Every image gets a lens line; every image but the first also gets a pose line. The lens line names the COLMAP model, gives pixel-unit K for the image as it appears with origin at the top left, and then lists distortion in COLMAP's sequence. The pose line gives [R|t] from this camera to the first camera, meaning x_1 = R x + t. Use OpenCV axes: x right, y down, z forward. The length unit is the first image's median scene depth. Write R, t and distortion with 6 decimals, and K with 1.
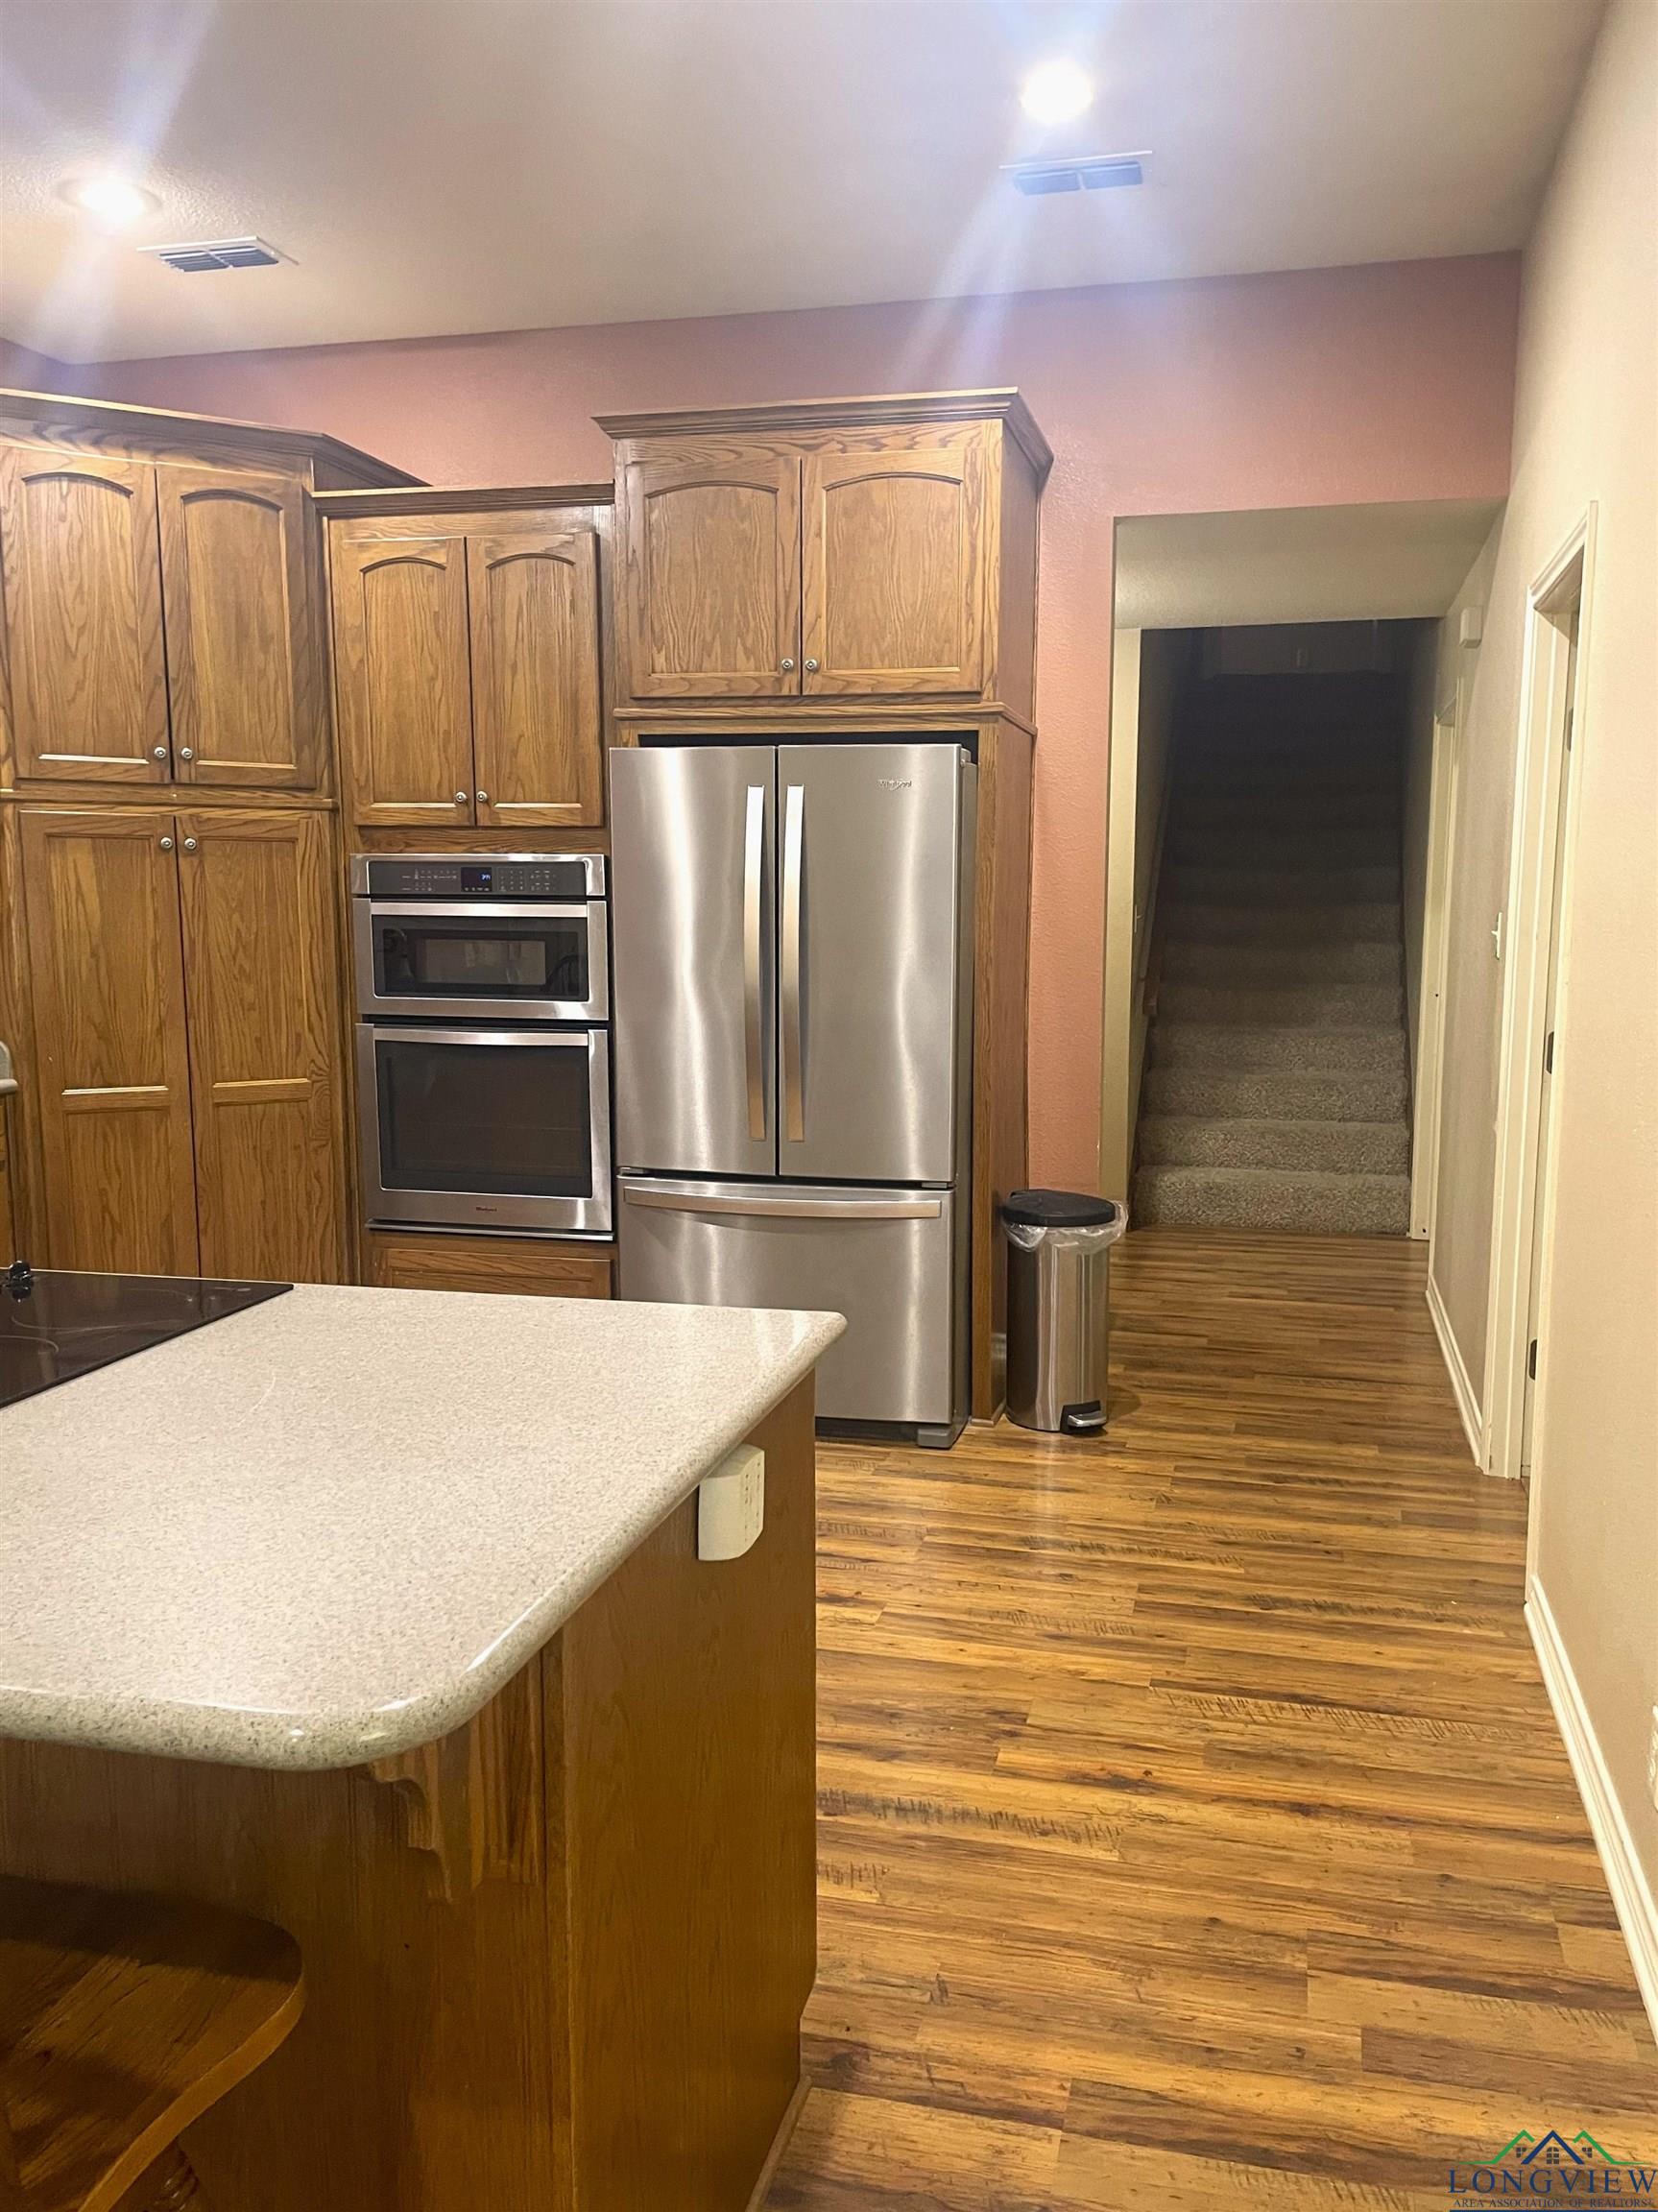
lens RADIAL K [[1695.6, 0, 876.7], [0, 1695.6, 1119.5], [0, 0, 1]] dist [0.073963, -0.108888]
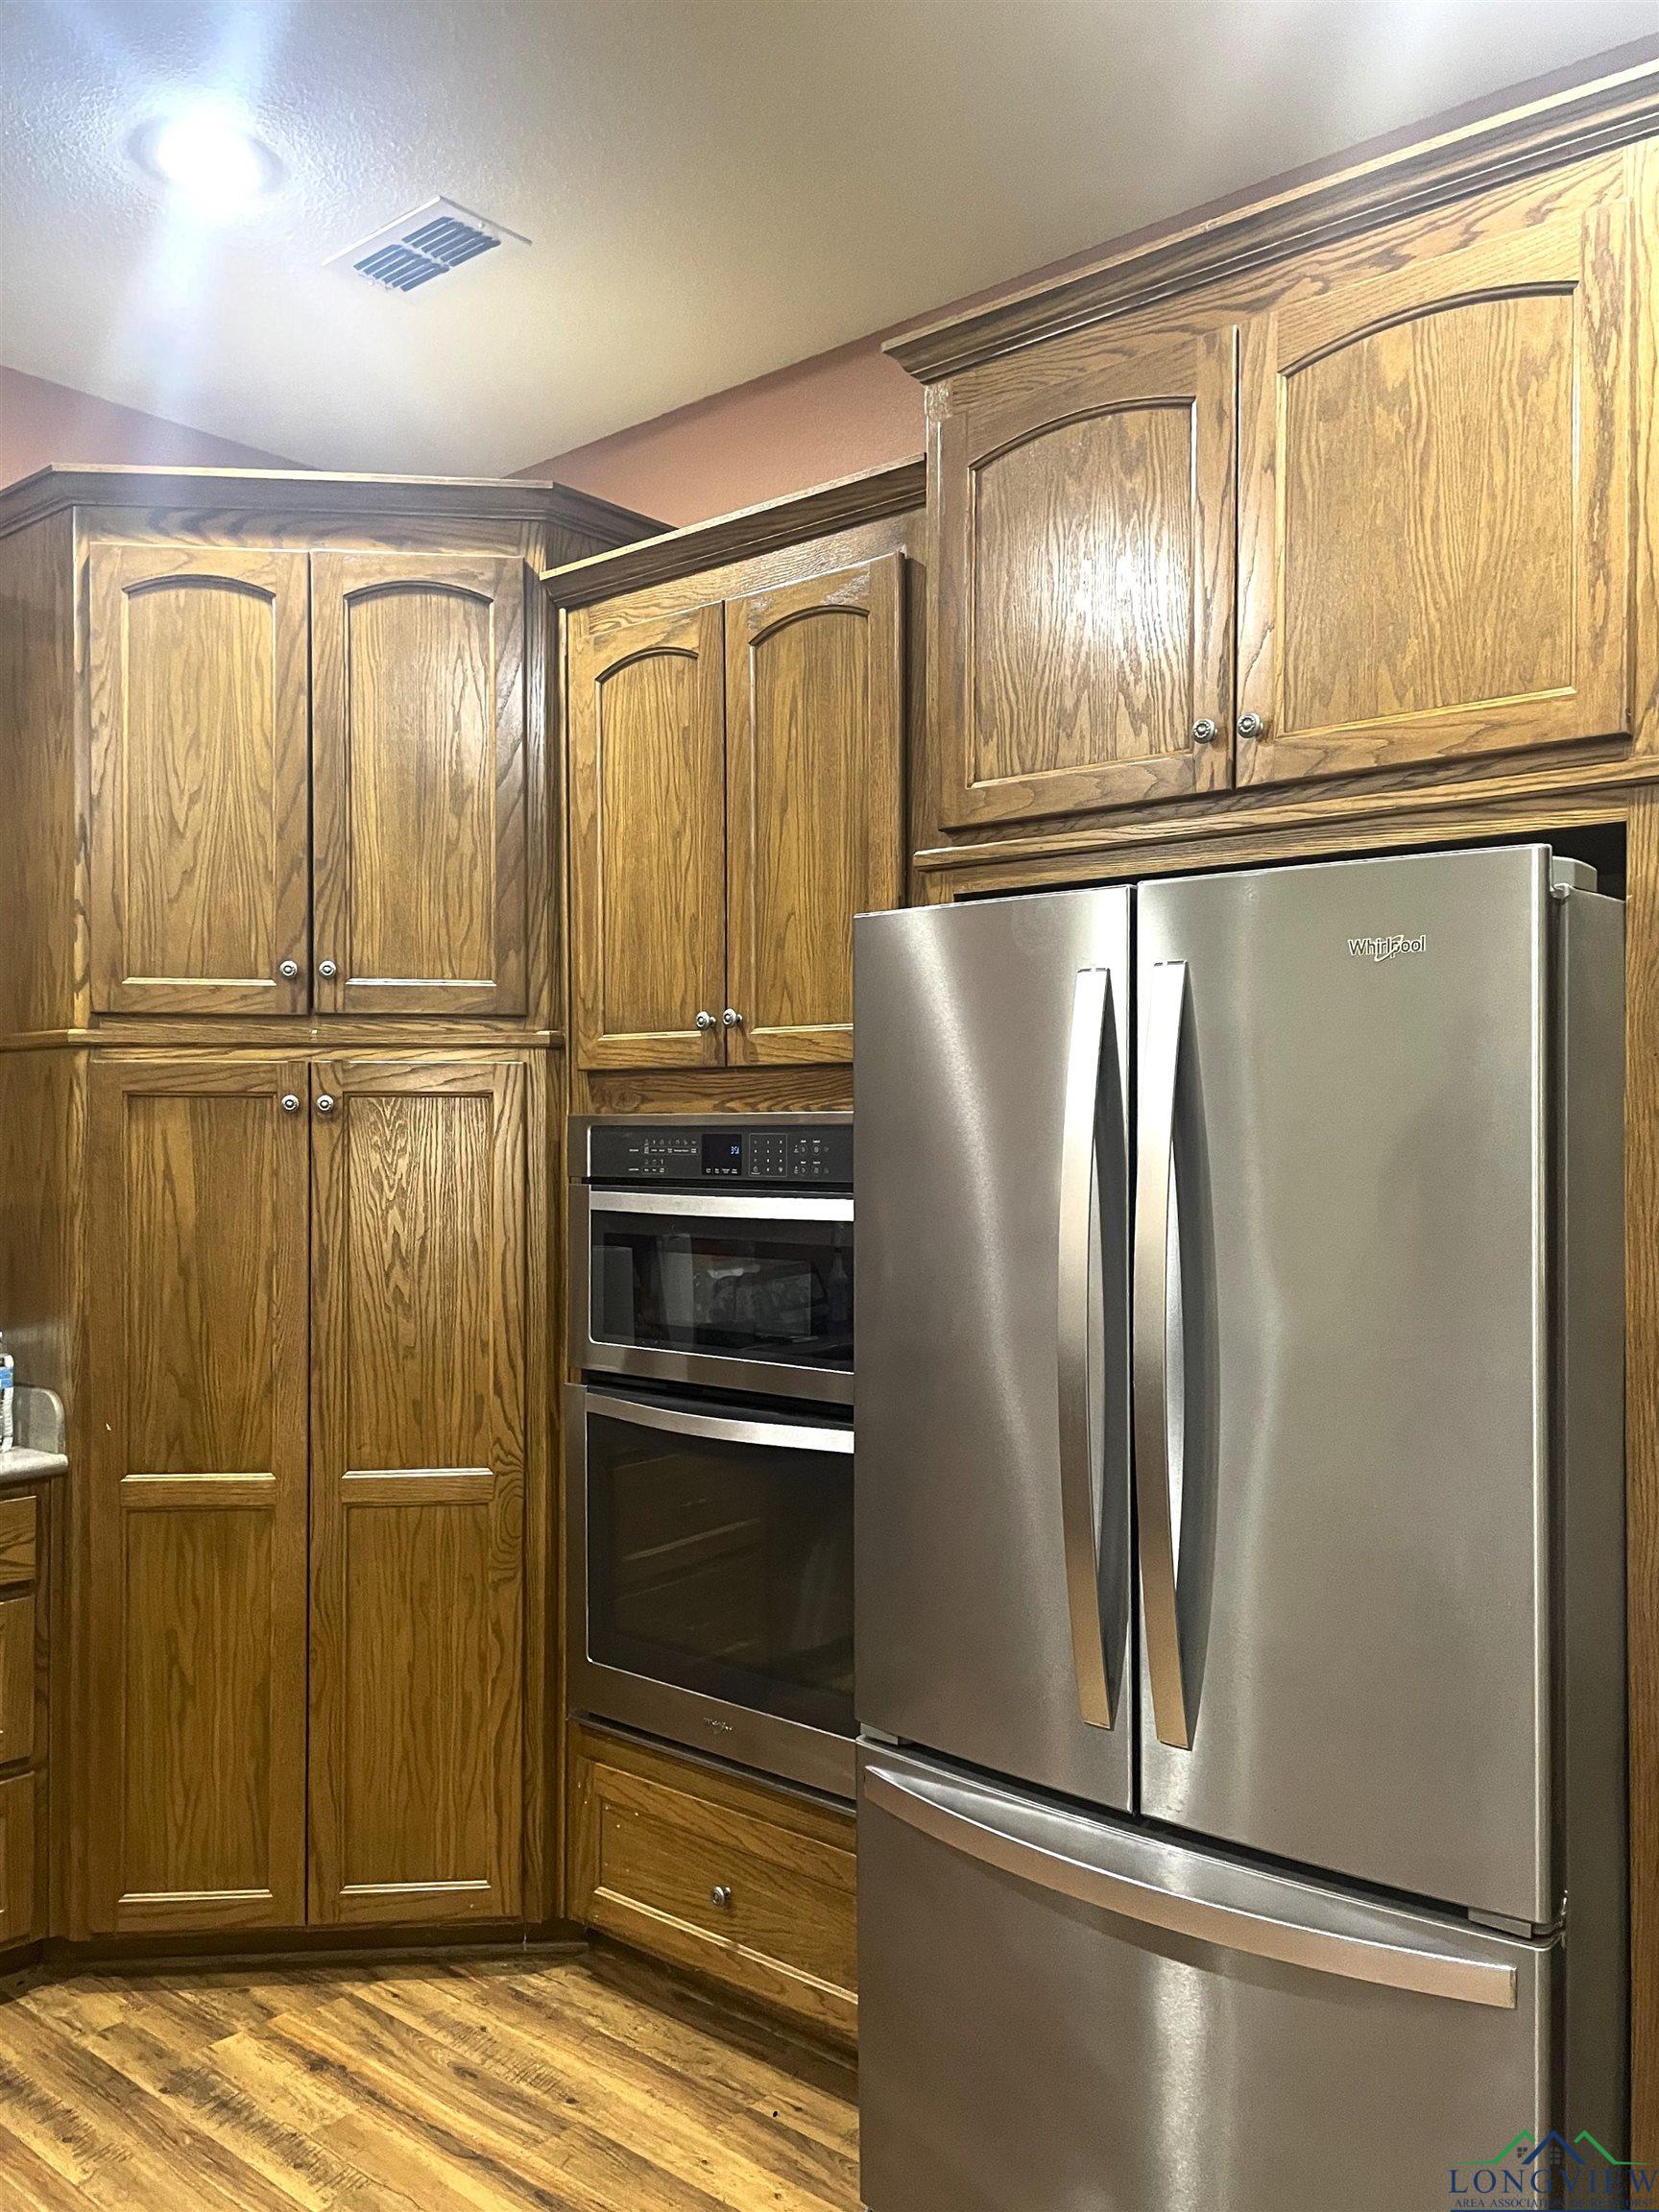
lens RADIAL K [[1695.7, 0, 877.2], [0, 1695.7, 1119.5], [0, 0, 1]] dist [0.073963, -0.108888]
pose [[0.894100, -0.006268, -0.447824, 0.080105], [-0.056586, 0.990308, -0.126837, -0.083814], [0.444279, 0.138745, 0.885080, 0.515110]]
